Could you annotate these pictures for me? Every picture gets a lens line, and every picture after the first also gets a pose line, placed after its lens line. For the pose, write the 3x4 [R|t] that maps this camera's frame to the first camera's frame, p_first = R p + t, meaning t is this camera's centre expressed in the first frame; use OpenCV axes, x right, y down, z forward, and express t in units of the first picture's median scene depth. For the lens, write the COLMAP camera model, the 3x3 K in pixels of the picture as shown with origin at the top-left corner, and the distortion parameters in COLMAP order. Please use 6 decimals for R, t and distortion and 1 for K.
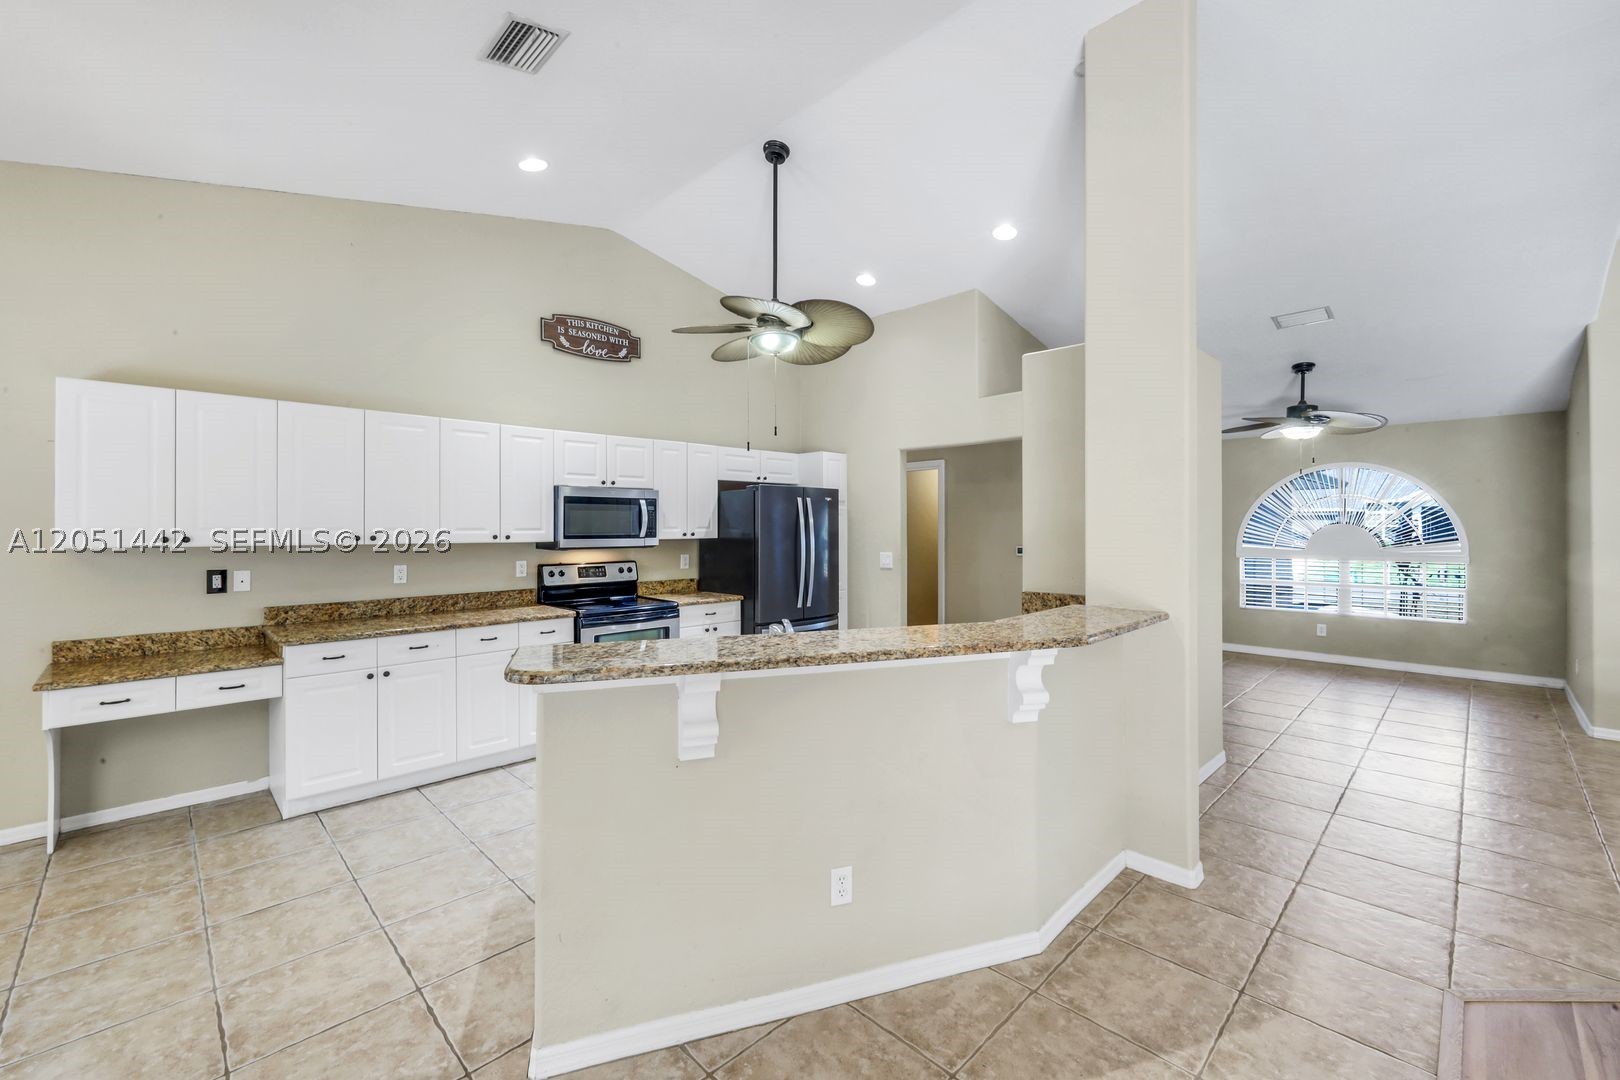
lens RADIAL K [[690.2, 0, 821.1], [0, 690.2, 506.7], [0, 0, 1]] dist [0.009301, -0.000796]
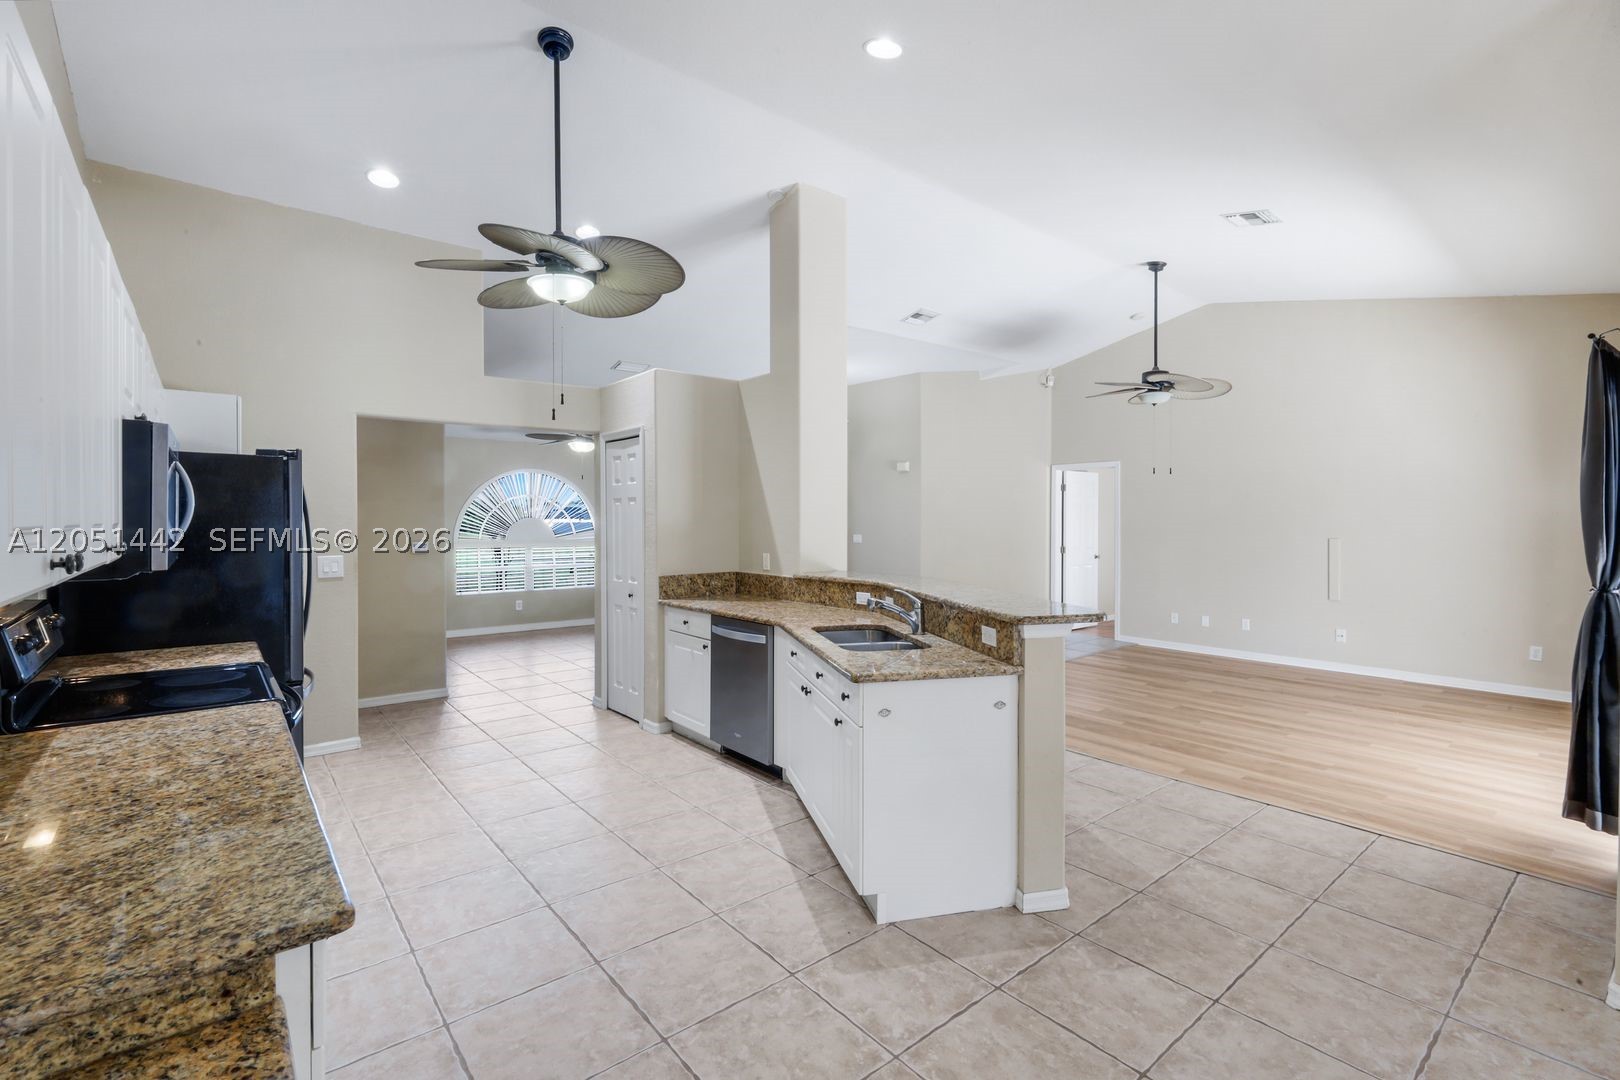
lens RADIAL K [[712.3, 0, 808.7], [0, 712.3, 527.8], [0, 0, 1]] dist [0.005519, 0.000084]
pose [[0.097808, -0.008251, 0.995171, -0.949060], [-0.030712, 0.999464, 0.011305, 0.021453], [-0.994731, -0.031670, 0.097502, 0.702840]]
